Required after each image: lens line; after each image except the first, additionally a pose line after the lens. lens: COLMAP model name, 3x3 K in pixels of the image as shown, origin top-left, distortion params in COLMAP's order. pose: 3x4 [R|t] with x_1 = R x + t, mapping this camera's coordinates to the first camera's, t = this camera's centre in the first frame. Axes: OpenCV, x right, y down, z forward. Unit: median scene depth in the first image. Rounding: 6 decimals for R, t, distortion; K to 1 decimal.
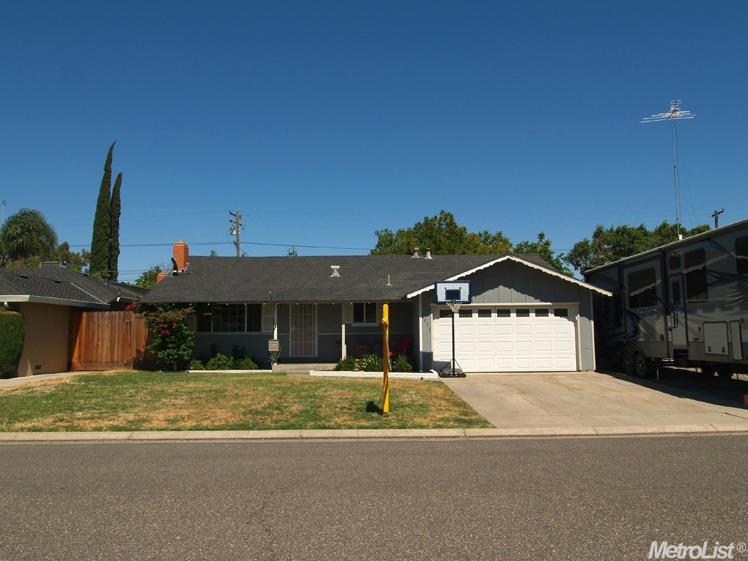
lens RADIAL K [[619.4, 0, 373.7], [0, 619.4, 278.0], [0, 0, 1]] dist [-0.009393, -0.003088]
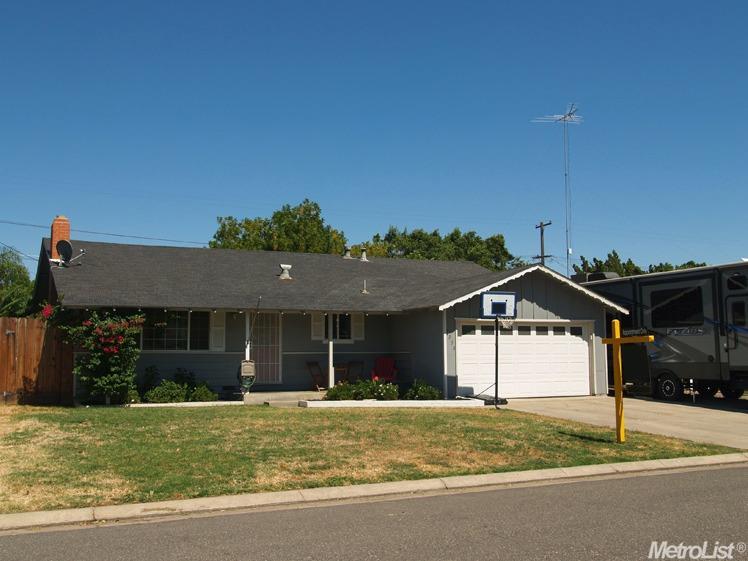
lens RADIAL K [[798.2, 0, 374.2], [0, 798.2, 281.6], [0, 0, 1]] dist [-0.006325, 0.000000]
pose [[0.904939, 0.043253, 0.423338, -0.440228], [-0.042738, 0.999029, -0.010715, 0.008473], [-0.423390, -0.008396, 0.905909, 0.065393]]
